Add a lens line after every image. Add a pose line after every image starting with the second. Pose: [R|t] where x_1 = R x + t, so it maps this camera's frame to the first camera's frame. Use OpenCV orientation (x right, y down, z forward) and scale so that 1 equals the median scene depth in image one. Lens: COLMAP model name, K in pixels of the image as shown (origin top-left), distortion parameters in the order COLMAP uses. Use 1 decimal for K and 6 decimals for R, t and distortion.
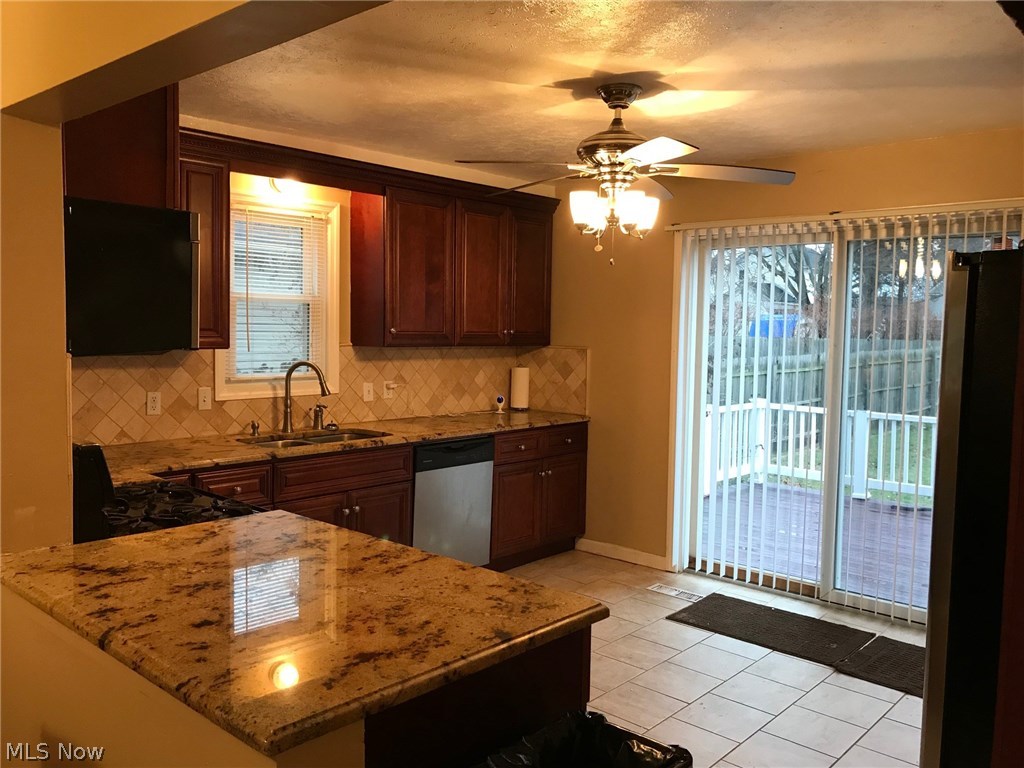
lens RADIAL K [[836.7, 0, 501.6], [0, 836.7, 366.2], [0, 0, 1]] dist [0.036204, -0.033831]
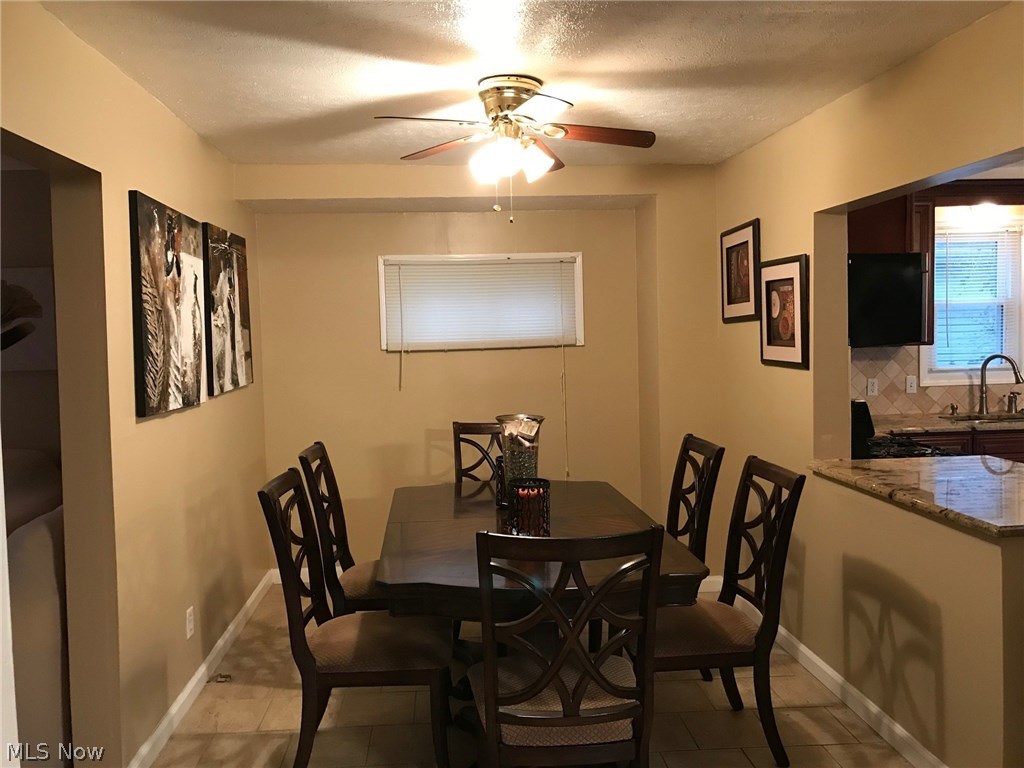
lens RADIAL K [[836.7, 0, 503.4], [0, 836.7, 377.9], [0, 0, 1]] dist [0.036204, -0.033831]
pose [[0.732488, 0.001199, -0.680779, 0.066593], [0.003832, 0.999975, 0.005885, 0.018271], [0.680770, -0.006920, 0.732465, -0.367296]]
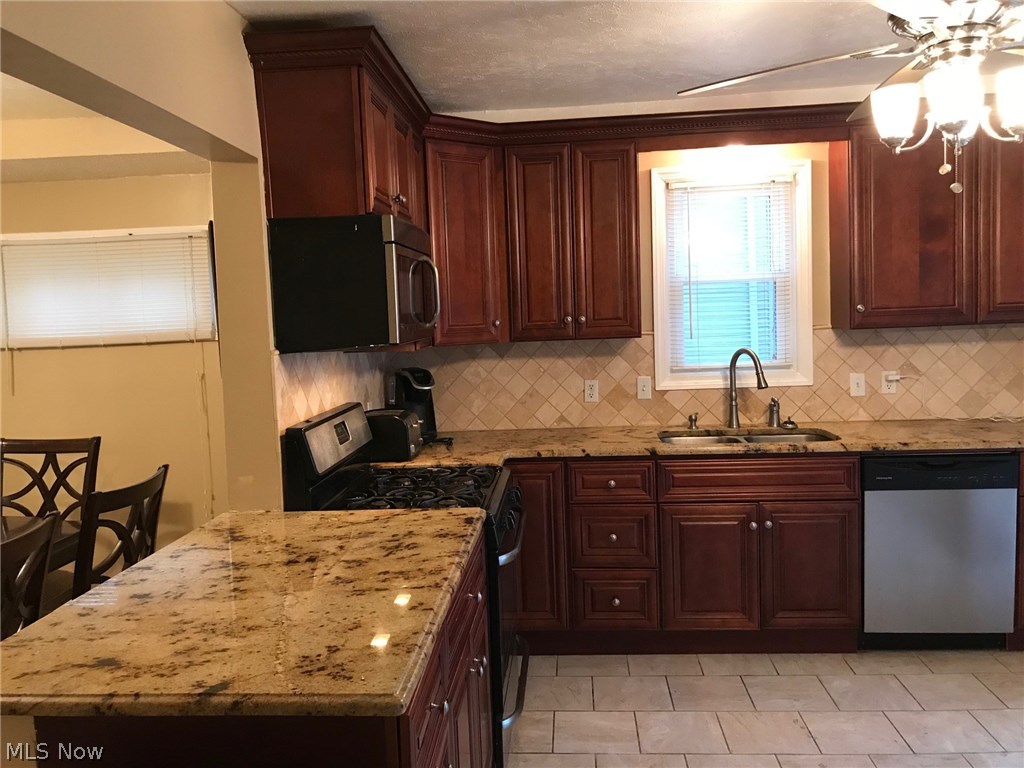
lens RADIAL K [[836.7, 0, 503.3], [0, 836.7, 369.5], [0, 0, 1]] dist [0.036204, -0.033831]
pose [[0.617466, 0.011633, -0.786512, 0.313347], [0.009663, 0.999703, 0.022371, -0.006150], [0.786538, -0.021413, 0.617170, 0.263709]]
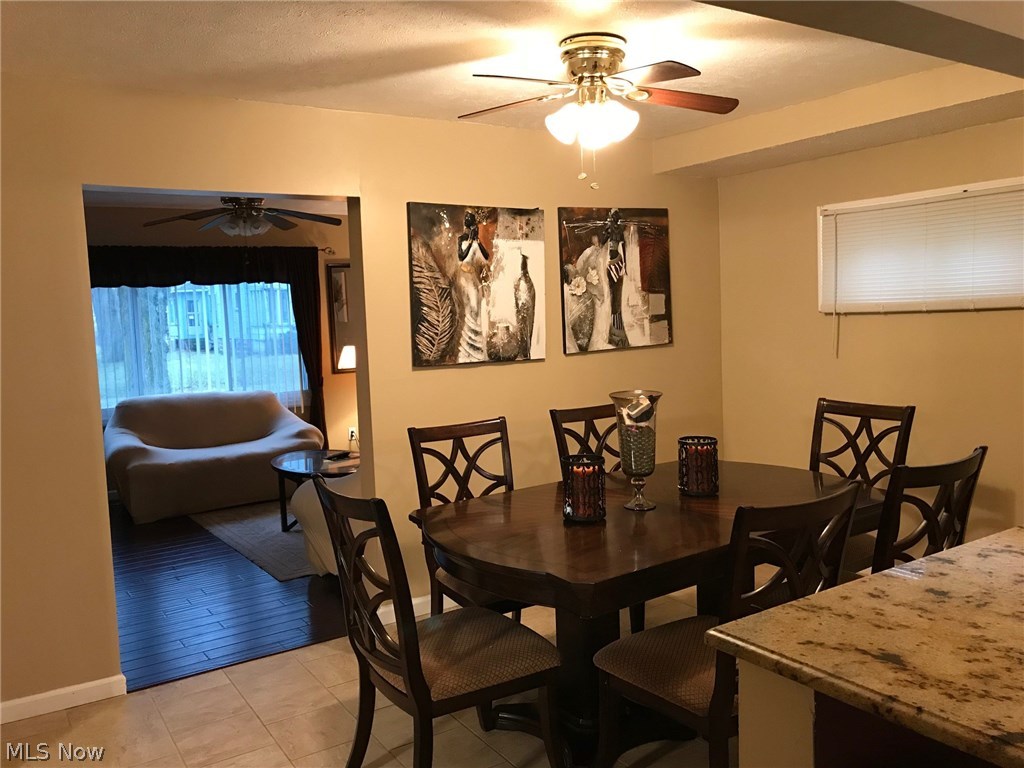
lens RADIAL K [[836.7, 0, 507.7], [0, 836.7, 378.2], [0, 0, 1]] dist [0.036204, -0.033831]
pose [[-0.242254, 0.070701, -0.967633, 0.279622], [-0.012332, 0.997036, 0.075937, -0.008172], [0.970134, 0.030329, -0.240665, 0.279262]]
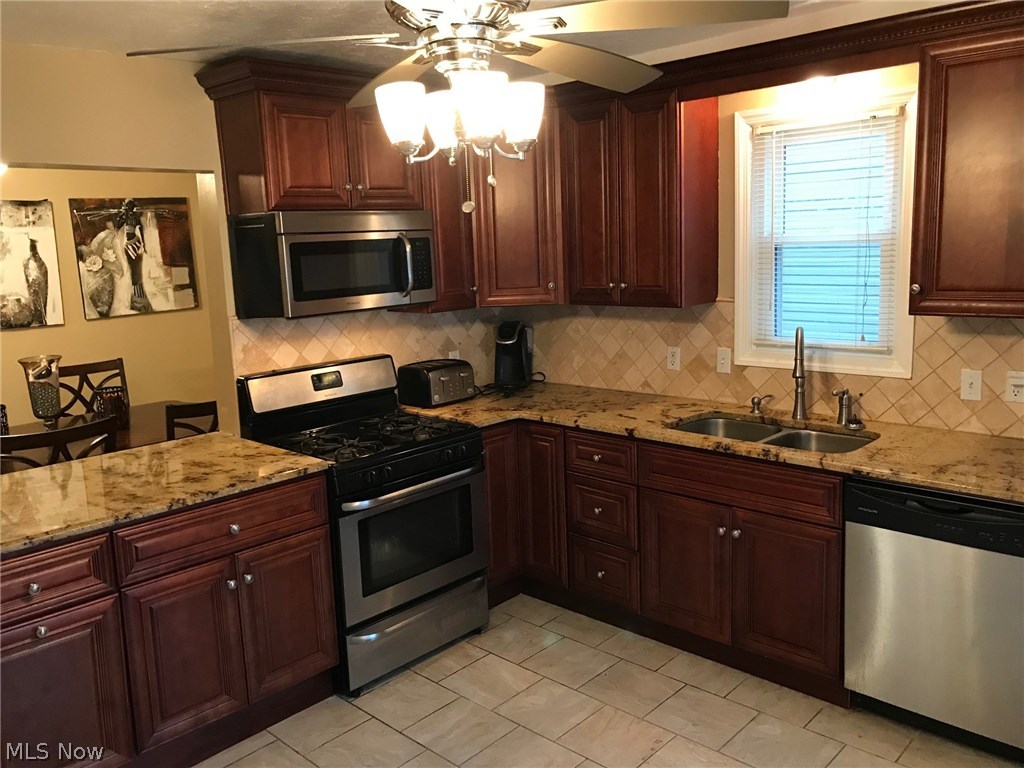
lens RADIAL K [[836.7, 0, 507.6], [0, 836.7, 367.1], [0, 0, 1]] dist [0.036204, -0.033831]
pose [[-0.015719, 0.133875, -0.990874, 0.527748], [-0.012240, 0.990896, 0.134072, -0.070125], [0.999802, 0.014235, -0.013937, 0.777685]]
